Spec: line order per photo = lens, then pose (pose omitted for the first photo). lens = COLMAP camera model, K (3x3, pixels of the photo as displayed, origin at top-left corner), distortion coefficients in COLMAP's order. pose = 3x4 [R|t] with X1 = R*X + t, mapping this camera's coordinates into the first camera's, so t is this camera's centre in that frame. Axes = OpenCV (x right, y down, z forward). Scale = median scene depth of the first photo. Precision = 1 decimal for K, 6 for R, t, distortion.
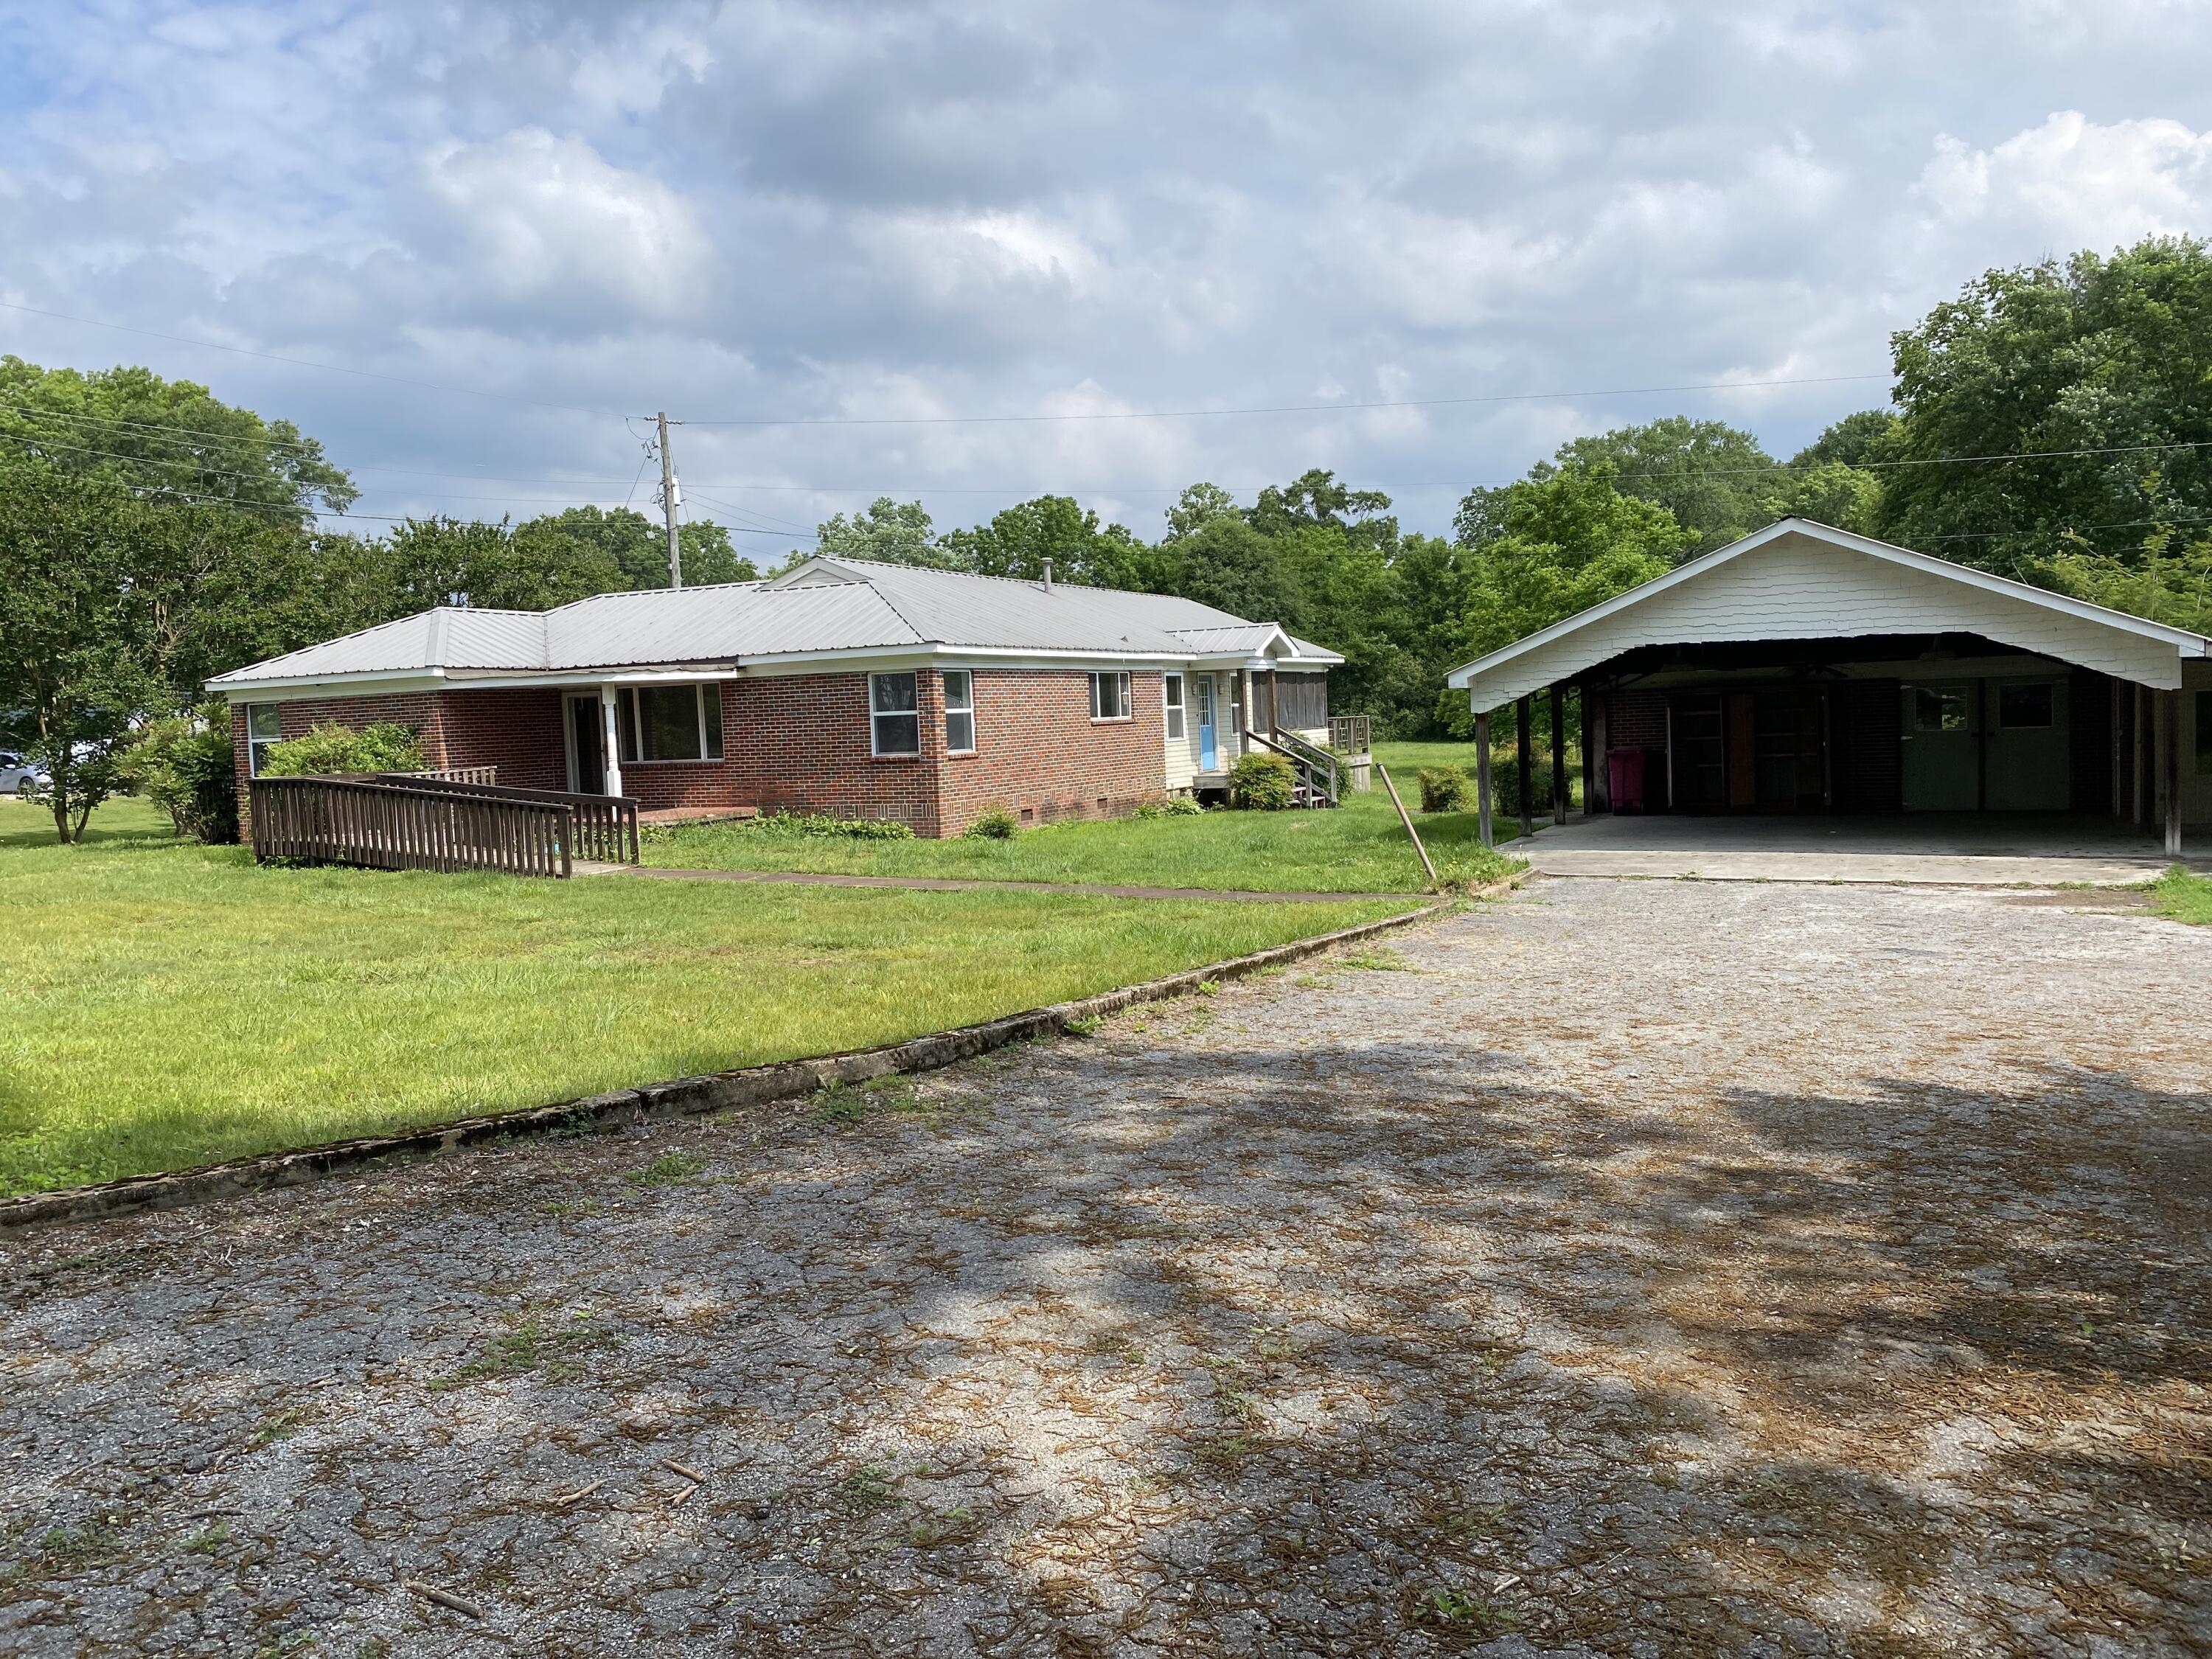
lens RADIAL K [[1701.2, 0, 1115.7], [0, 1701.2, 823.6], [0, 0, 1]] dist [0.034440, -0.036816]
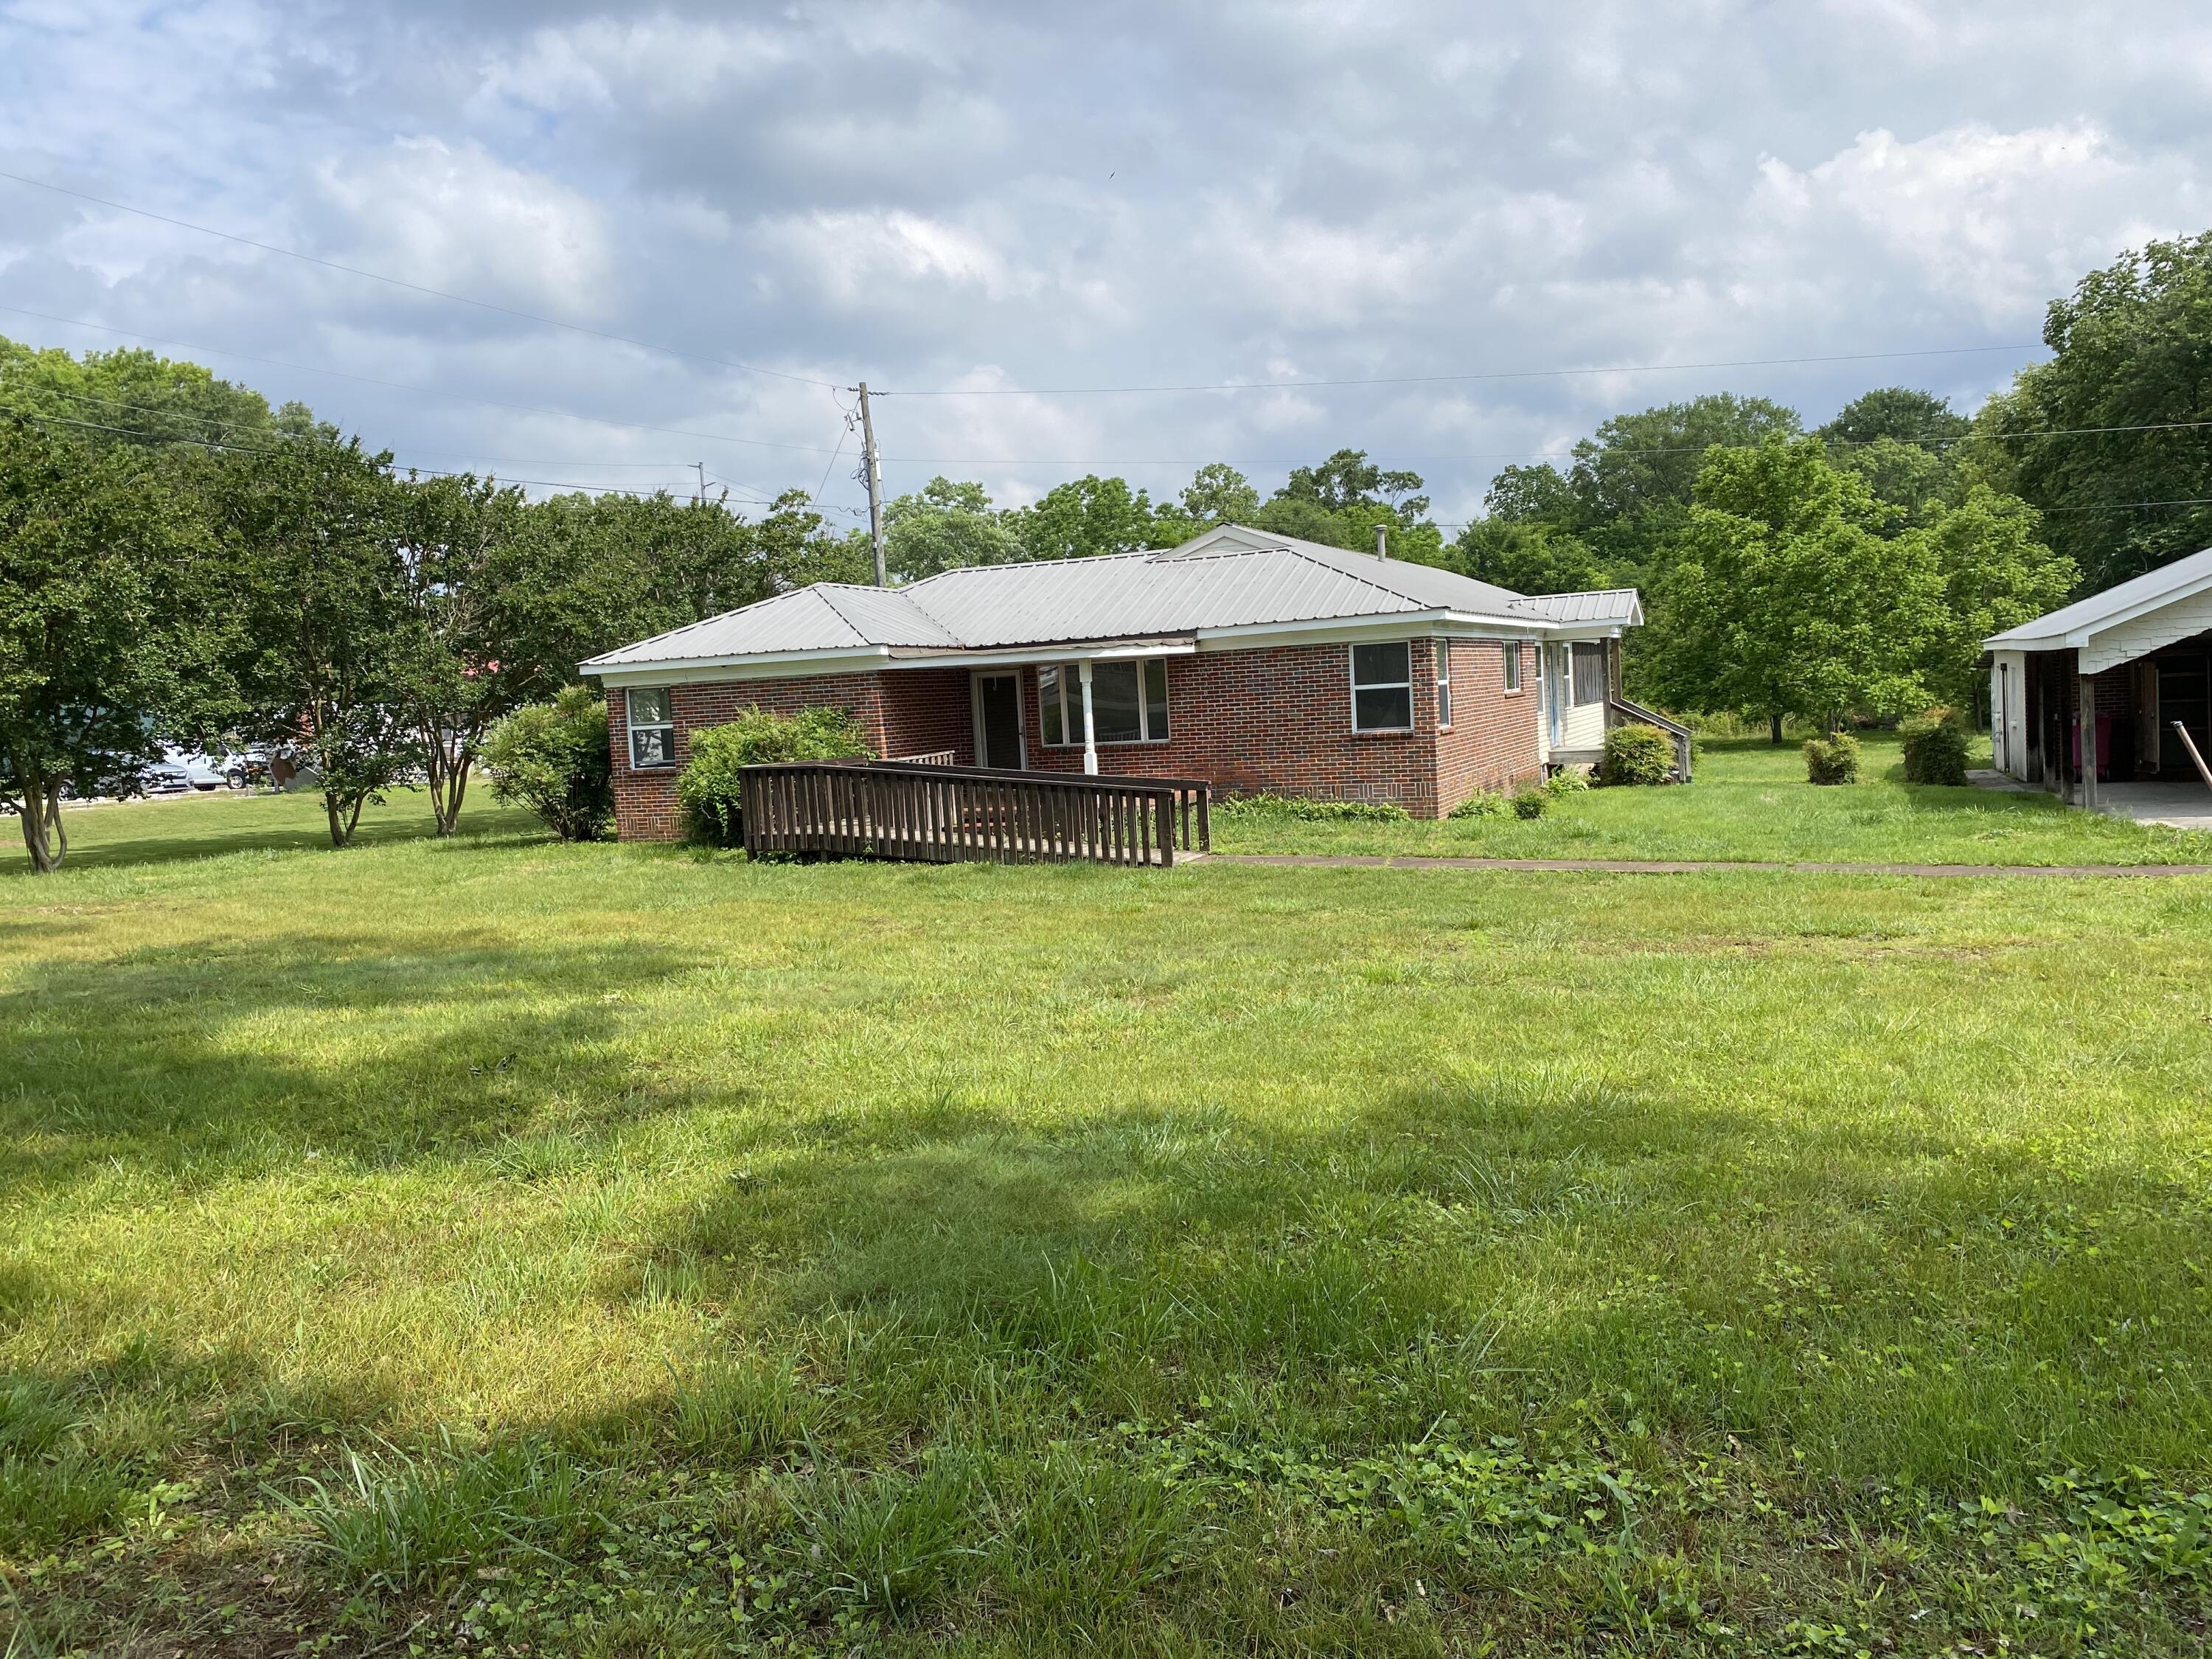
lens RADIAL K [[1701.2, 0, 1133.3], [0, 1701.2, 806.5], [0, 0, 1]] dist [0.034440, -0.036816]
pose [[0.997844, -0.018538, 0.062962, -0.291457], [0.018701, 0.999823, -0.002002, 0.000662], [-0.062913, 0.003176, 0.998014, 0.063384]]
